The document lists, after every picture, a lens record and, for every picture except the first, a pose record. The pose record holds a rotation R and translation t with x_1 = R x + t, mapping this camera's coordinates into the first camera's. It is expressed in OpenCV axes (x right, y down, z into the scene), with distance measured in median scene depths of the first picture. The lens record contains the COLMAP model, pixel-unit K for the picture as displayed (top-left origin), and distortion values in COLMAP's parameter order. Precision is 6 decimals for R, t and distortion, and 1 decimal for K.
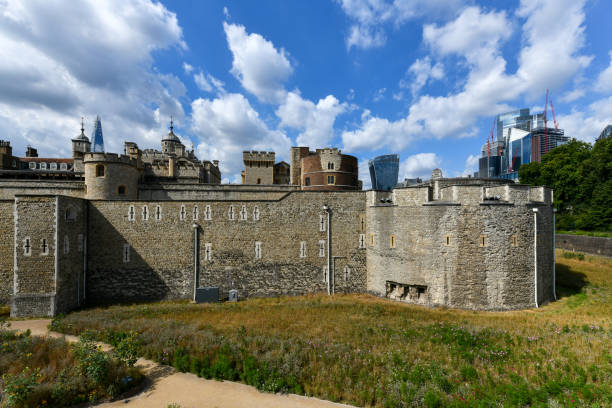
lens RADIAL K [[275.9, 0, 312.5], [0, 275.9, 216.1], [0, 0, 1]] dist [0.009395, -0.000945]
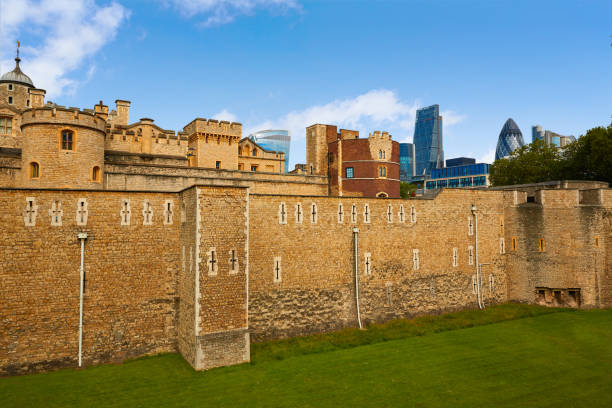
lens RADIAL K [[422.0, 0, 304.3], [0, 422.0, 202.2], [0, 0, 1]] dist [-0.006357, 0.008501]
pose [[0.922876, 0.017462, 0.384702, -0.988071], [-0.003568, 0.999316, -0.036799, 0.000918], [-0.385082, 0.032589, 0.922307, -0.030073]]
